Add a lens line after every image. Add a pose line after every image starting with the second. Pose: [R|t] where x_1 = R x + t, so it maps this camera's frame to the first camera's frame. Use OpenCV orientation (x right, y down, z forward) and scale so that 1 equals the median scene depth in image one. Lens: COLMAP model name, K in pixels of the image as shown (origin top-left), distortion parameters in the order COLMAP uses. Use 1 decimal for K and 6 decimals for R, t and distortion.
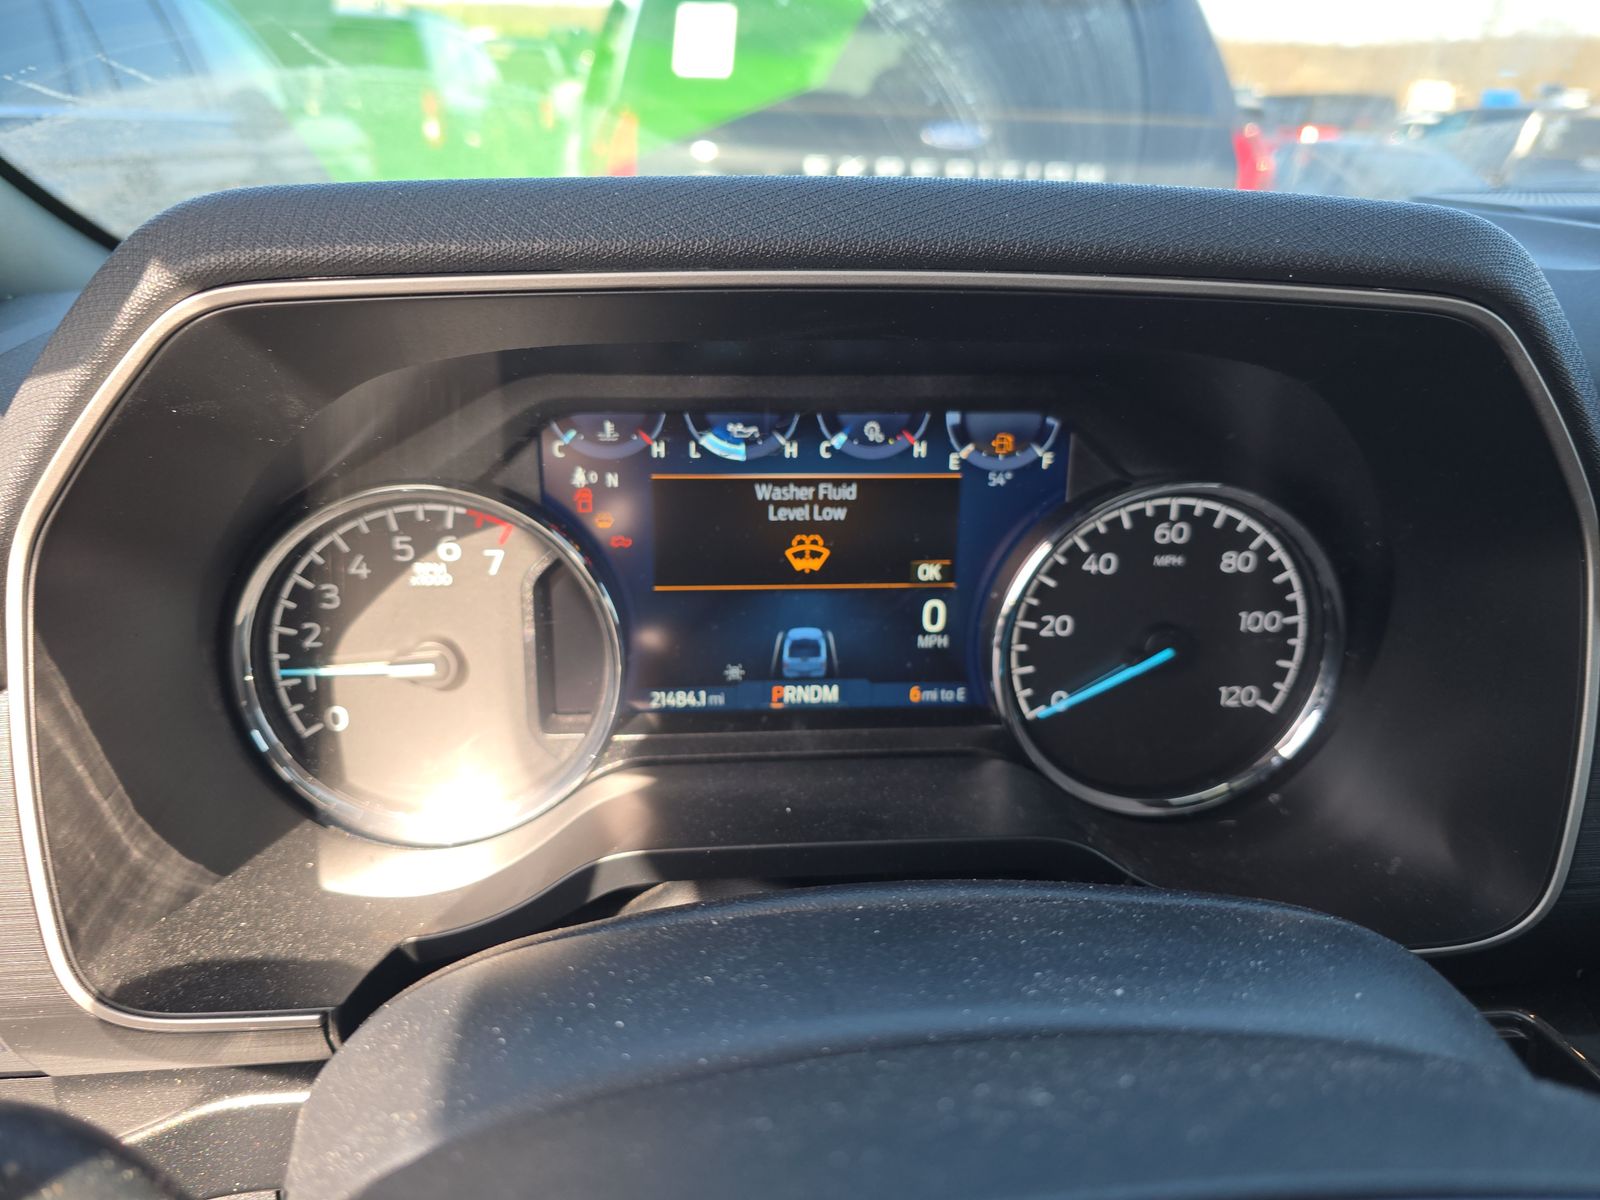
lens RADIAL K [[1091.3, 0, 800.0], [0, 1091.3, 600.0], [0, 0, 1]] dist [-0.005089, -0.001344]
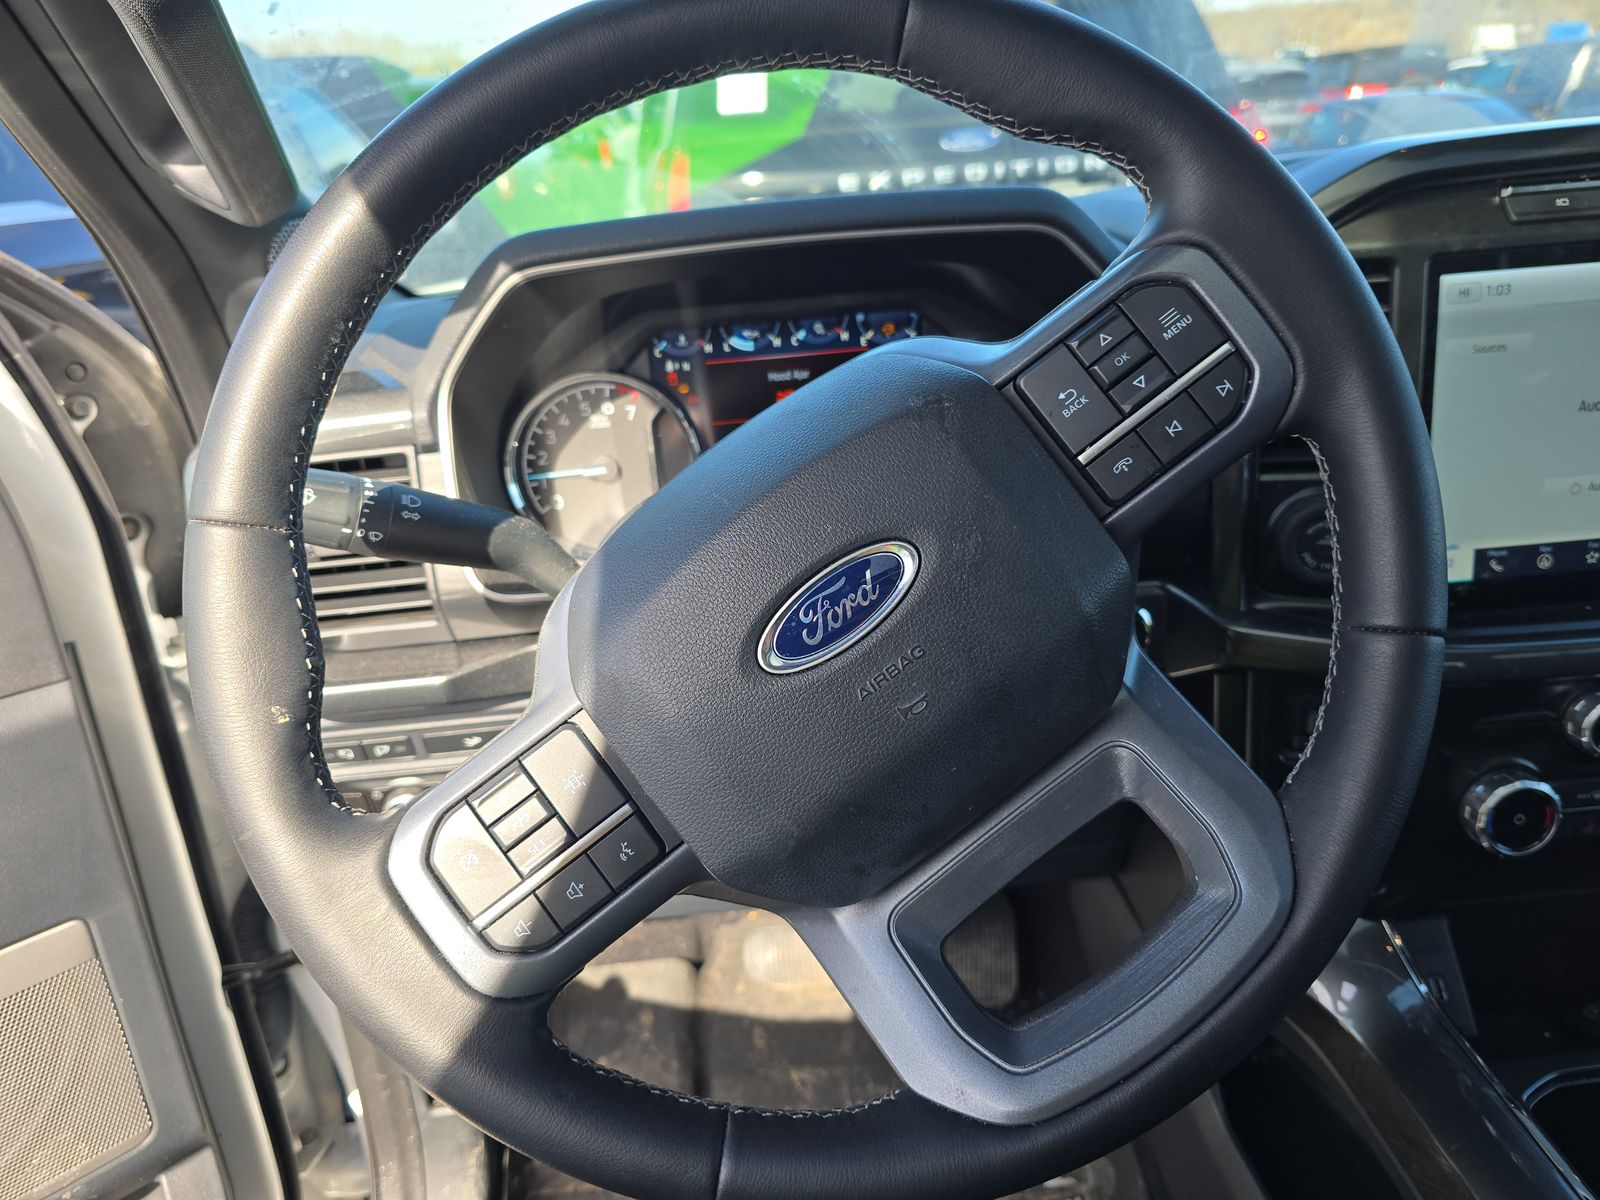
lens RADIAL K [[1047.4, 0, 800.0], [0, 1047.4, 600.0], [0, 0, 1]] dist [0.001630, -0.000914]
pose [[0.993542, -0.080834, -0.079619, 0.145540], [0.080729, 0.996726, -0.004539, 0.333858], [0.079726, -0.001918, 0.996815, -0.854725]]
